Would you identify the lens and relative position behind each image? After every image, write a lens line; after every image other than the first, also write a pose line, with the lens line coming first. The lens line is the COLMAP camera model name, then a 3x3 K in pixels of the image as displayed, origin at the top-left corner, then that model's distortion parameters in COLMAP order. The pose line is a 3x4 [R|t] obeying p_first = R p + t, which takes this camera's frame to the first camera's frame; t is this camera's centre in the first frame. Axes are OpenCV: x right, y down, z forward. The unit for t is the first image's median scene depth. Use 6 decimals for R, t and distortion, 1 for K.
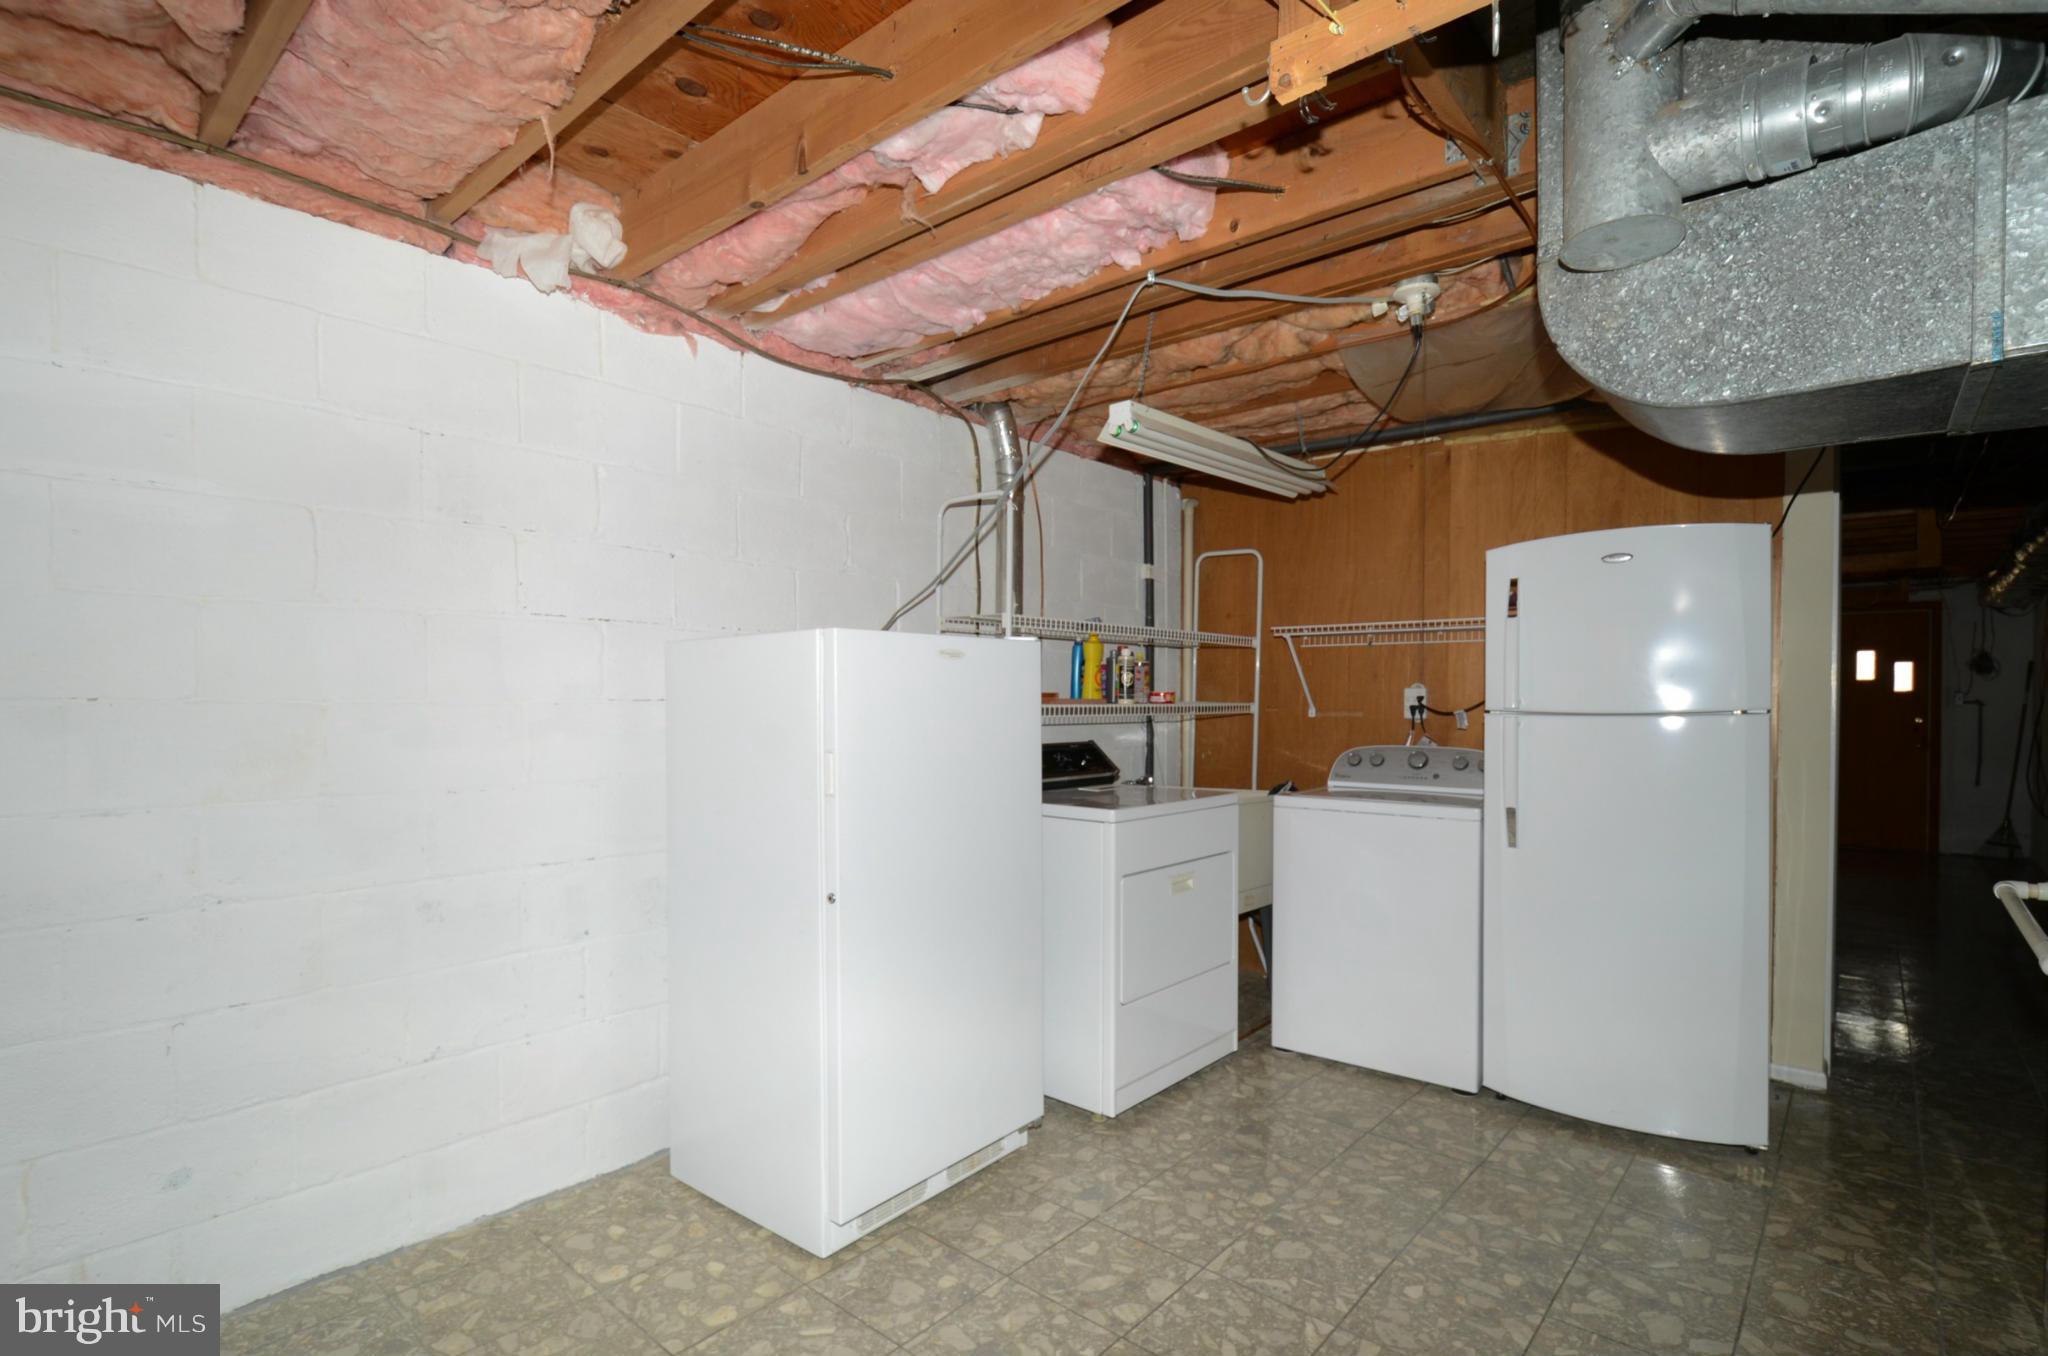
lens RADIAL K [[926.8, 0, 1026.4], [0, 926.8, 707.0], [0, 0, 1]] dist [-0.014255, -0.000601]
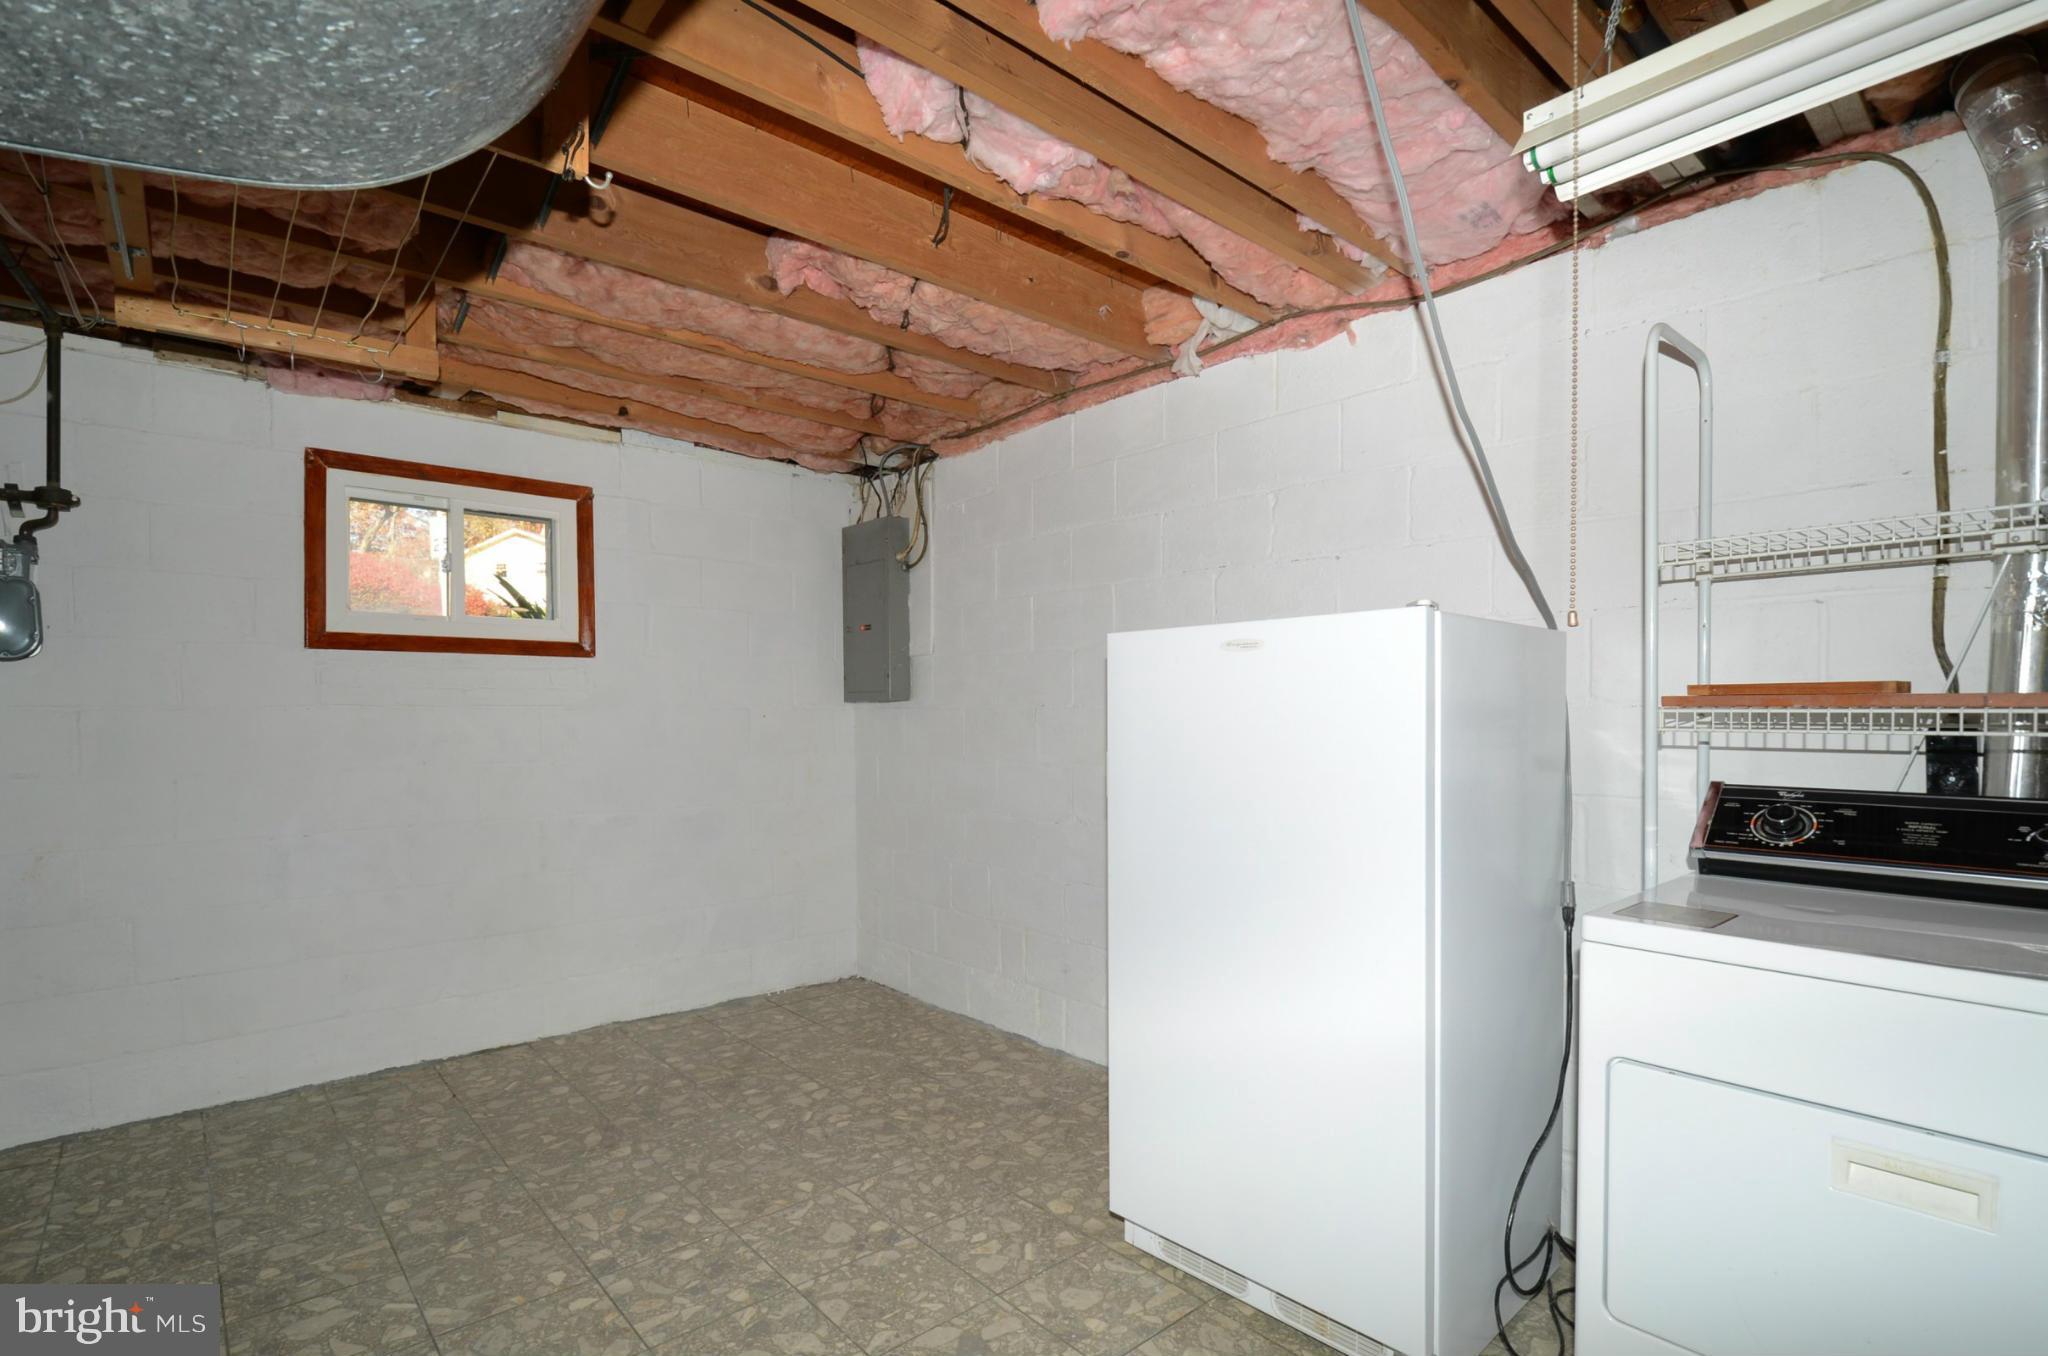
lens RADIAL K [[926.8, 0, 1026.4], [0, 926.8, 707.0], [0, 0, 1]] dist [-0.014255, -0.000601]
pose [[-0.086472, 0.003183, -0.996249, 0.806540], [-0.002274, 0.999992, 0.003392, -0.007357], [0.996252, 0.002559, -0.086464, 0.956251]]
